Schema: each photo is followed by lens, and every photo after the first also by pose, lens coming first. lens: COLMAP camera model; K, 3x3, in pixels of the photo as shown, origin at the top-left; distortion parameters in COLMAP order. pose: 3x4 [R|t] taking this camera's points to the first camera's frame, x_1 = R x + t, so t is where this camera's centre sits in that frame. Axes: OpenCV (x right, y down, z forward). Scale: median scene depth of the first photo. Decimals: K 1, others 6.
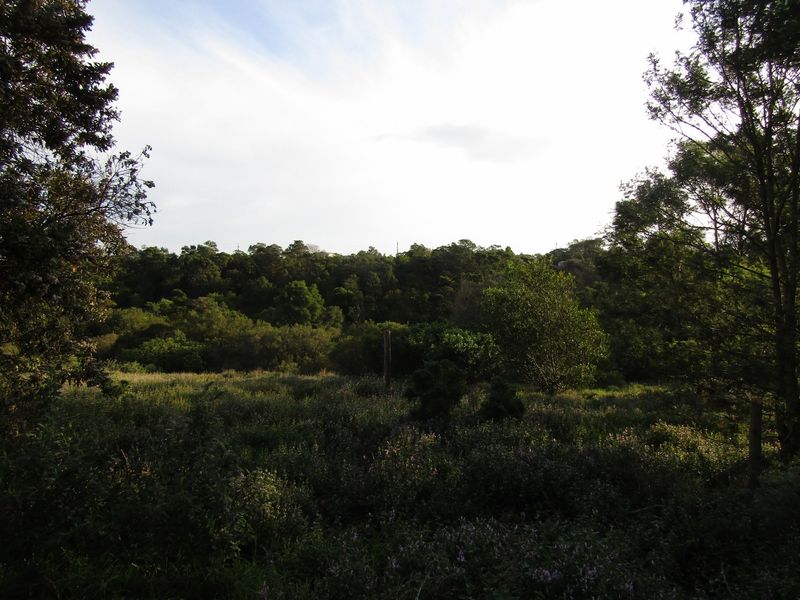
lens RADIAL K [[578.7, 0, 400.0], [0, 578.7, 300.0], [0, 0, 1]] dist [0.002575, -0.000362]
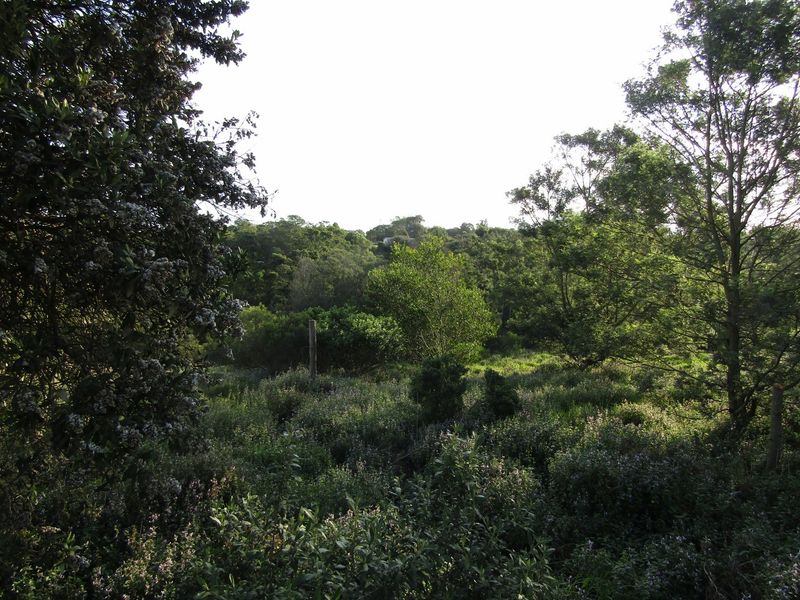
lens RADIAL K [[580.2, 0, 400.0], [0, 580.2, 300.0], [0, 0, 1]] dist [0.010074, -0.000792]
pose [[0.952129, -0.030289, 0.304191, -0.237863], [0.017511, 0.998849, 0.044646, -0.025481], [-0.305193, -0.037182, 0.951564, 0.105405]]
